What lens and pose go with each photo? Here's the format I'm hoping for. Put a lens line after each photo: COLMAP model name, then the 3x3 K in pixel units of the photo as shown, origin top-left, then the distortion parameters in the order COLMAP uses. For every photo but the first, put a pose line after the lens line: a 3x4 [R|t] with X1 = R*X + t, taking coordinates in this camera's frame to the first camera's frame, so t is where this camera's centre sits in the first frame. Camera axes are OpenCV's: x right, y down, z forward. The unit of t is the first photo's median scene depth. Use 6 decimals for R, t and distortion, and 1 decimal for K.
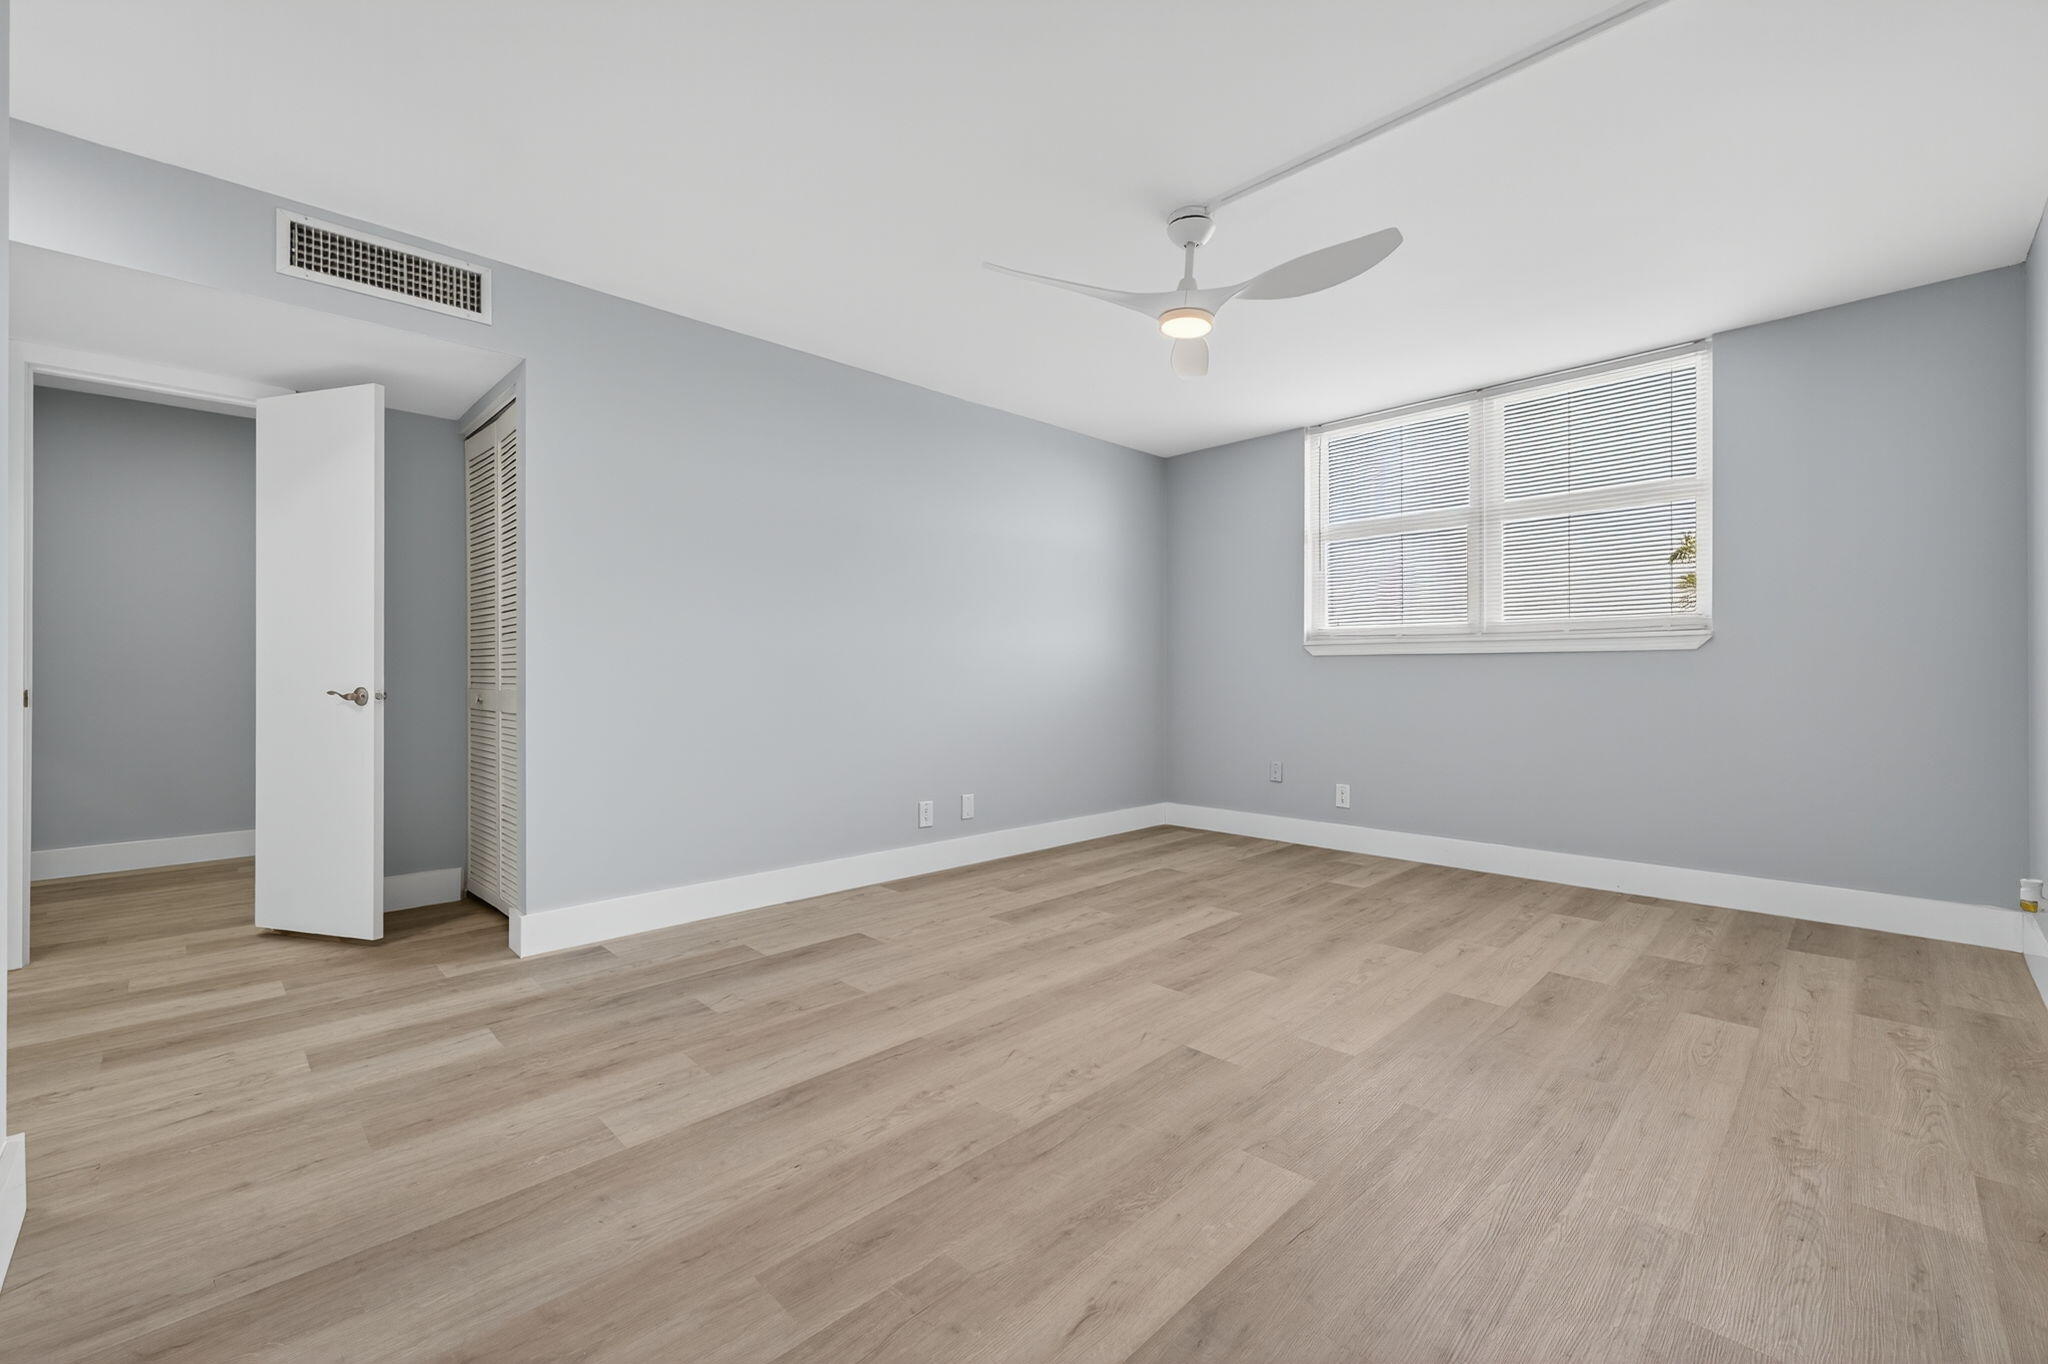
lens RADIAL K [[846.8, 0, 1036.5], [0, 846.8, 668.6], [0, 0, 1]] dist [0.006912, 0.000869]
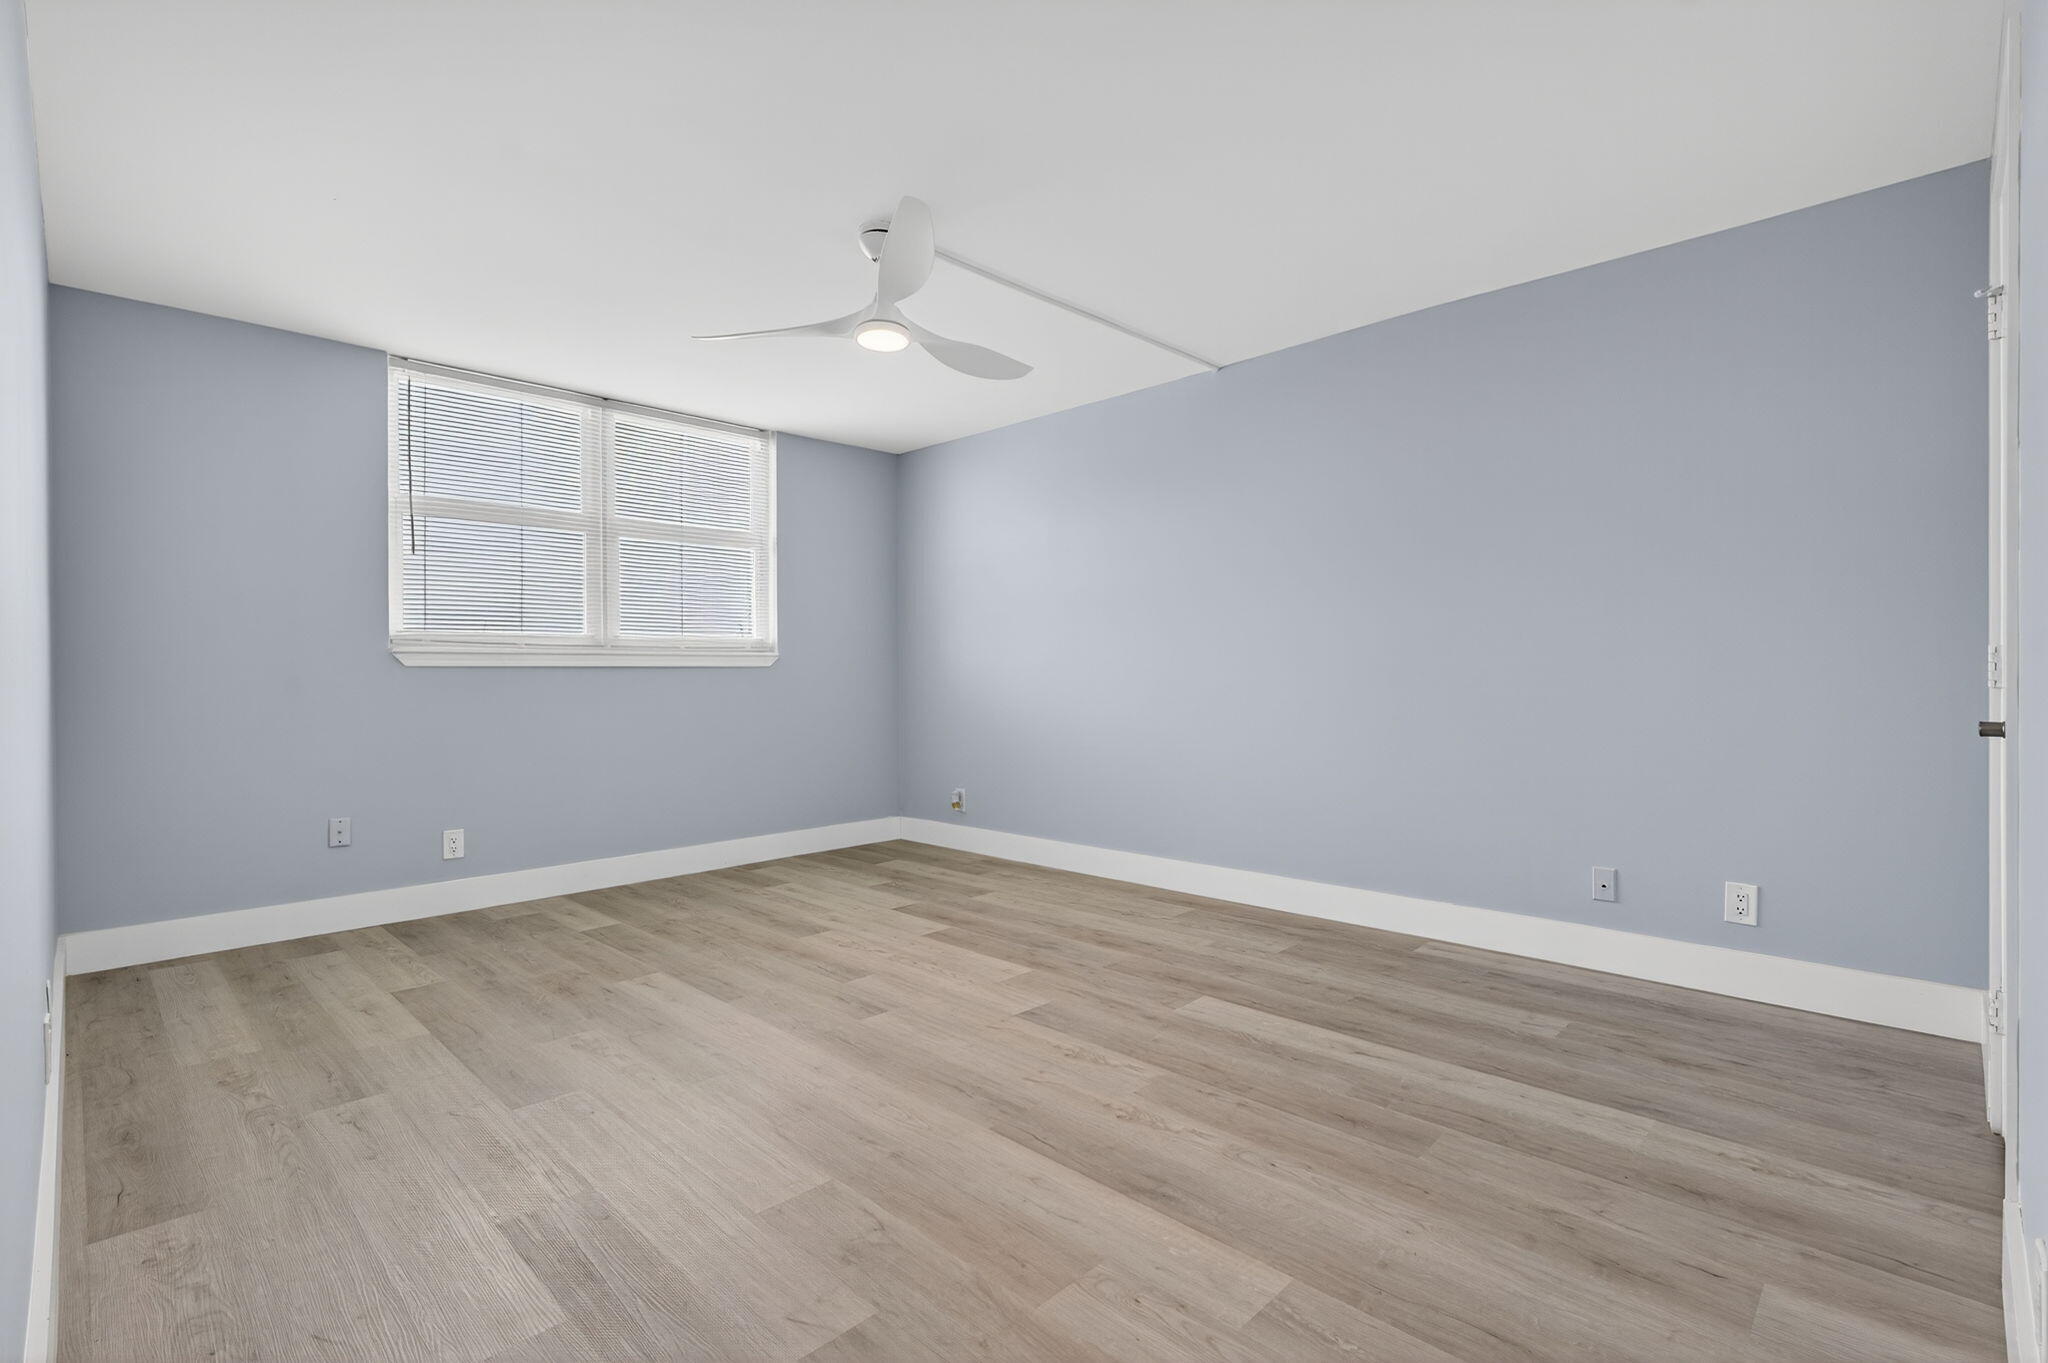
lens RADIAL K [[935.4, 0, 1024.0], [0, 935.4, 681.5], [0, 0, 1]] dist [-0.000589, -0.000228]
pose [[-0.006282, -0.004605, 0.999970, -0.944813], [0.001401, 0.999988, 0.004614, -0.008949], [-0.999979, 0.001430, -0.006276, 0.869710]]
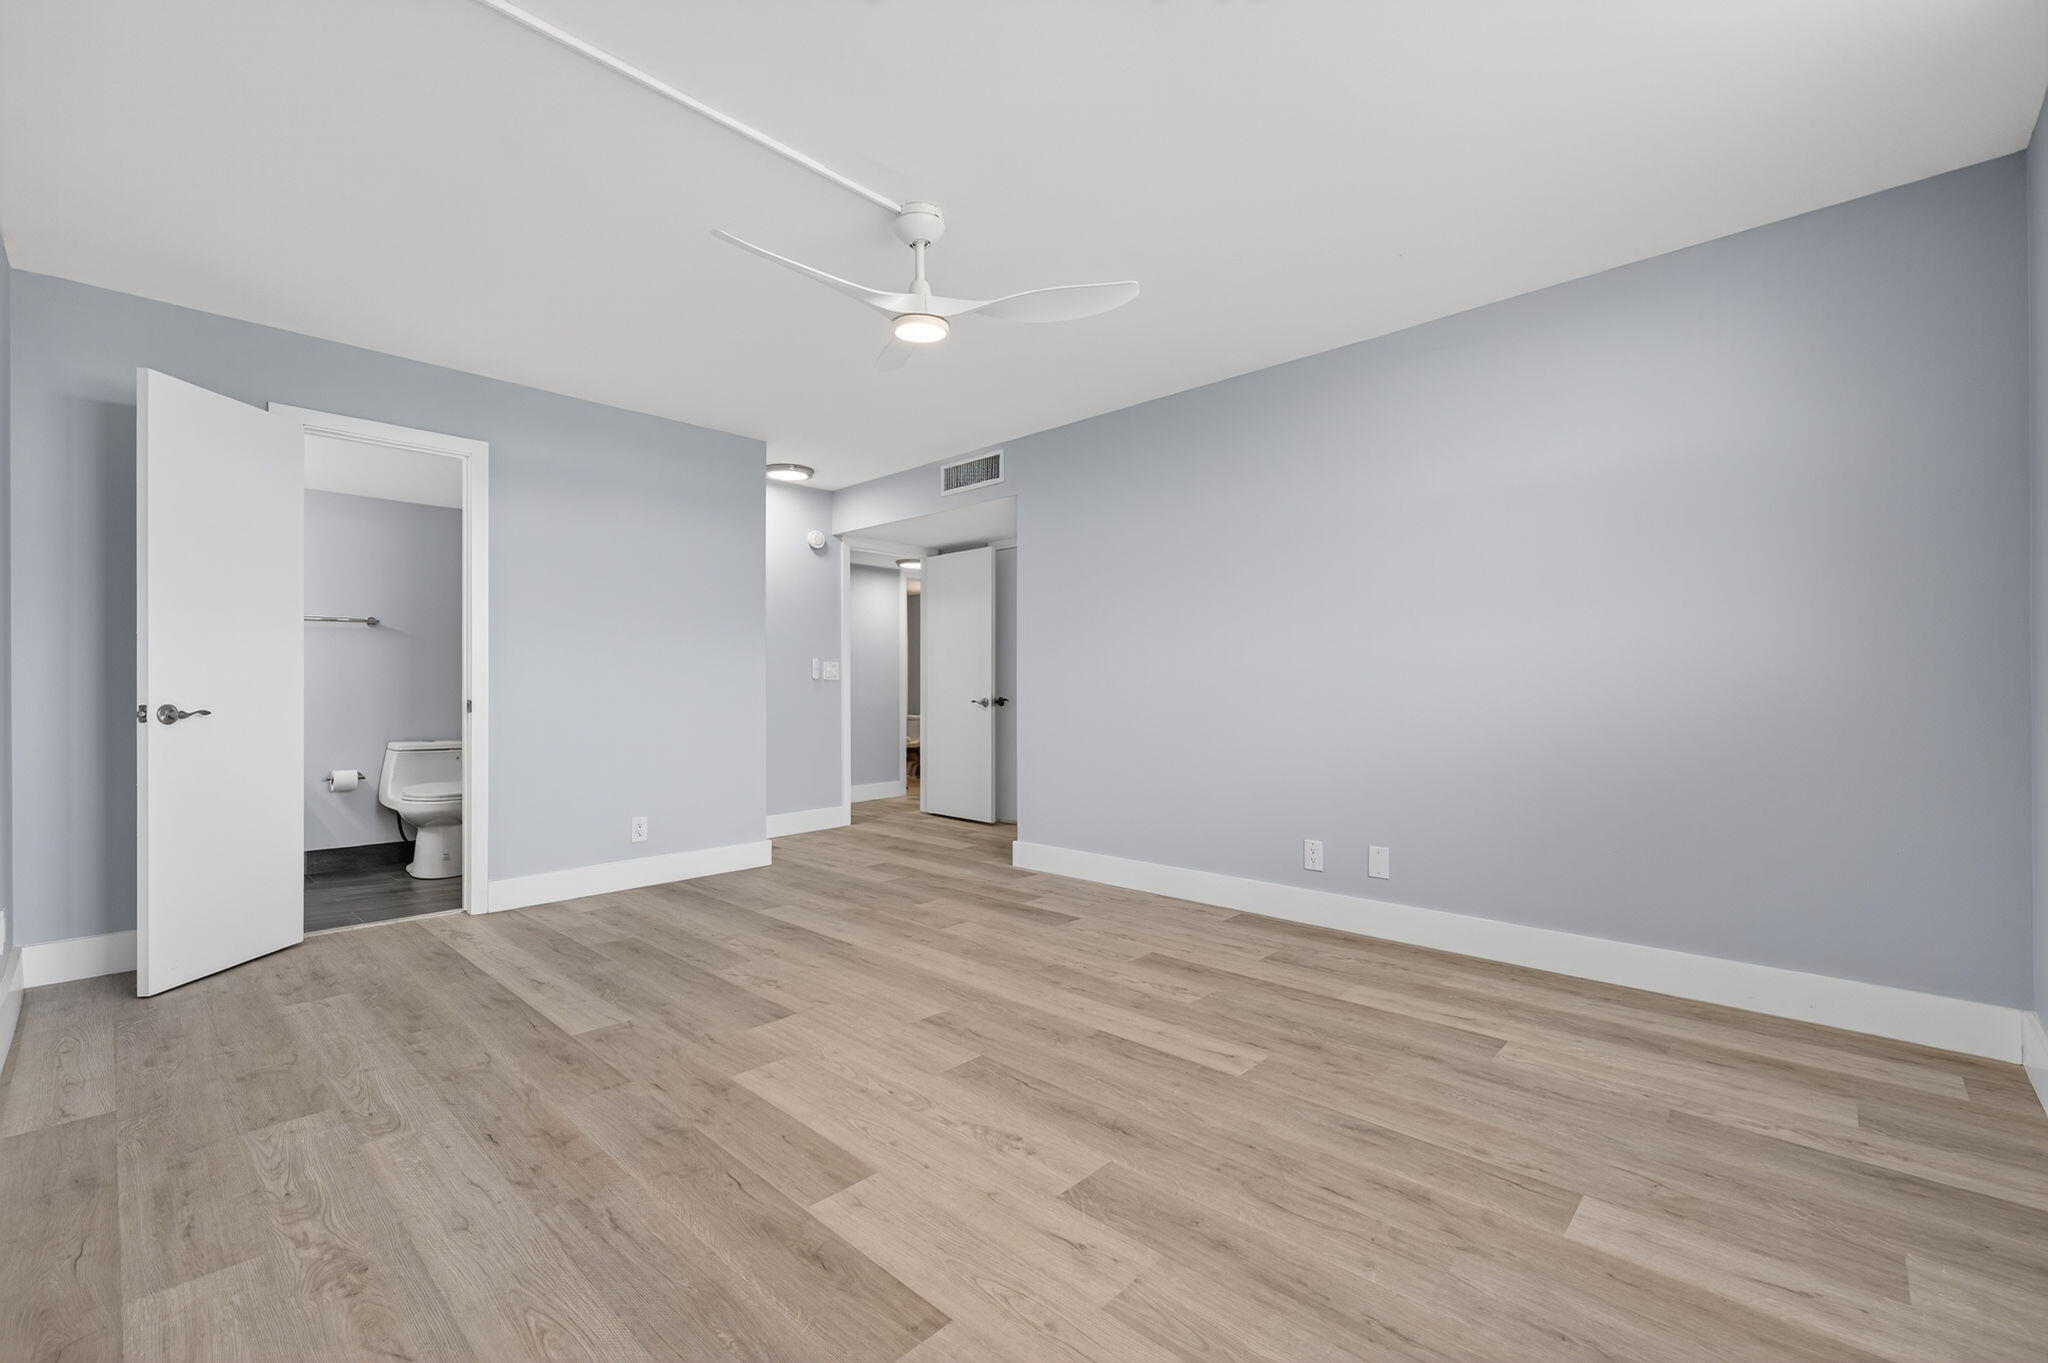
lens RADIAL K [[862.0, 0, 1024.0], [0, 862.0, 681.5], [0, 0, 1]] dist [0.001805, -0.000179]
pose [[0.024436, -0.007605, -0.999672, 1.188454], [0.008462, 0.999937, -0.007400, 0.001950], [0.999666, -0.008279, 0.024499, 1.123297]]
